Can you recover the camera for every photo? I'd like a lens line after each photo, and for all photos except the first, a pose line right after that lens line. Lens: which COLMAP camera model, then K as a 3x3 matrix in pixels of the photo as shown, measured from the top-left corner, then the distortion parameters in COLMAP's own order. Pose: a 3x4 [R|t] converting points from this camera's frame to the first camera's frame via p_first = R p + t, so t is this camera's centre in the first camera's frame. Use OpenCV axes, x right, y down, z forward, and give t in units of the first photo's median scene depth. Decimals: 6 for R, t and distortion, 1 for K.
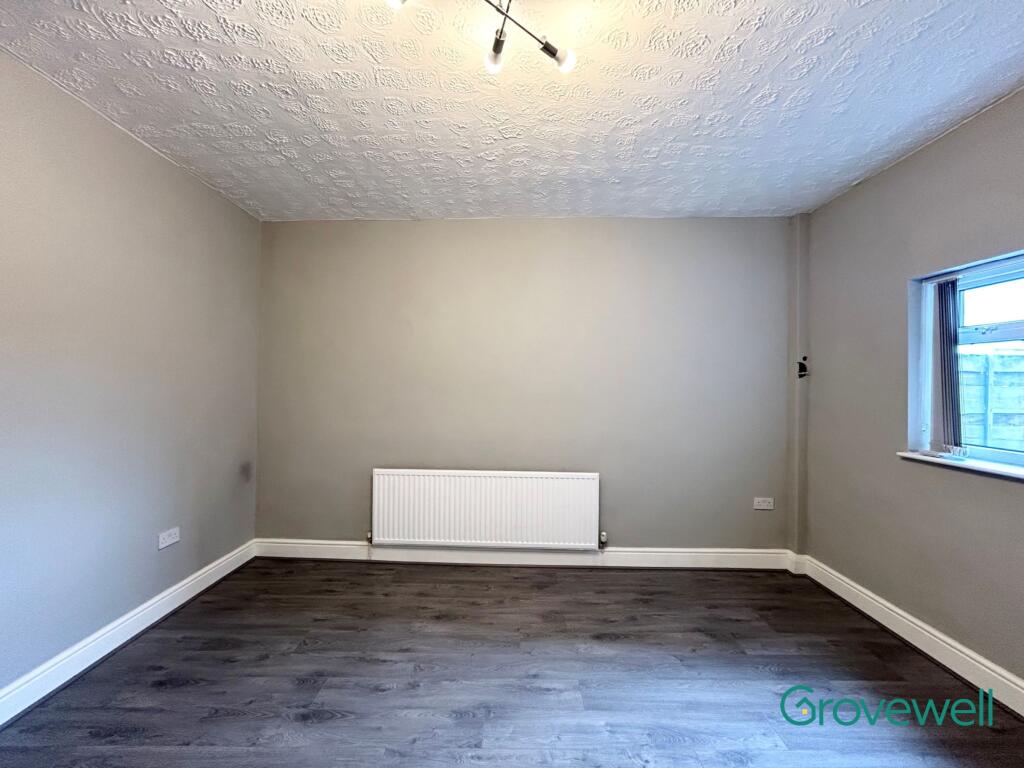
lens RADIAL K [[415.8, 0, 511.1], [0, 415.8, 382.1], [0, 0, 1]] dist [-0.006957, 0.001871]
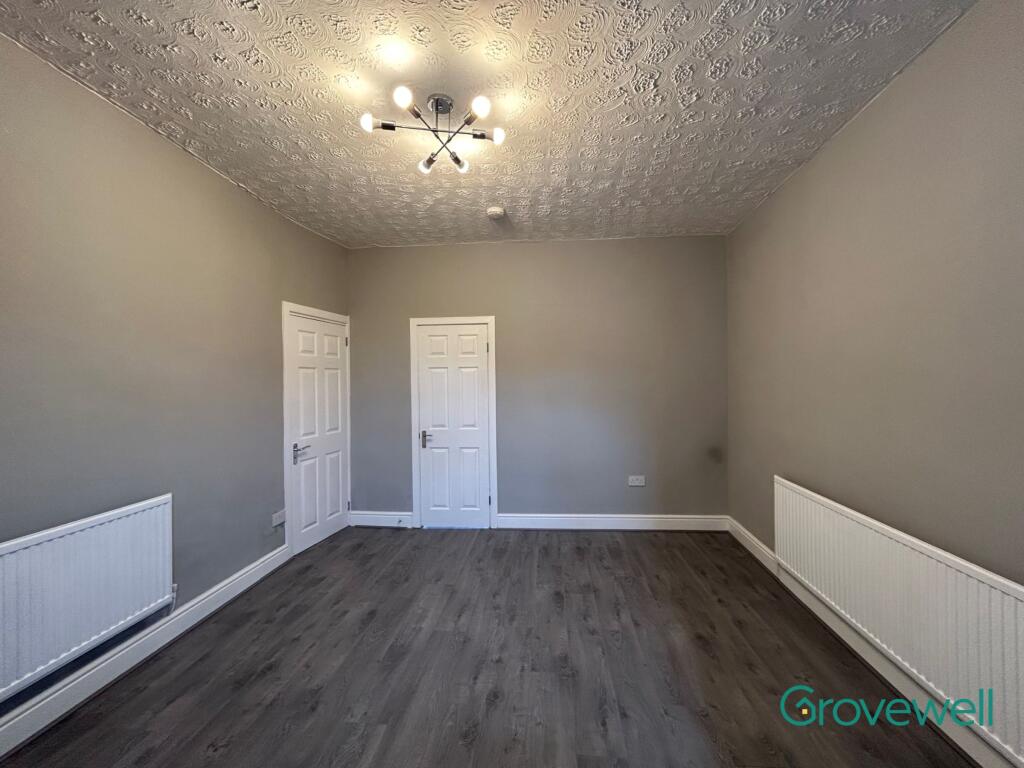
lens RADIAL K [[415.8, 0, 513.8], [0, 415.8, 382.8], [0, 0, 1]] dist [-0.006957, 0.001871]
pose [[-0.084899, -0.006912, -0.996366, 0.754588], [0.017374, 0.999814, -0.008417, 0.016534], [0.996238, -0.018025, -0.084763, 0.684995]]
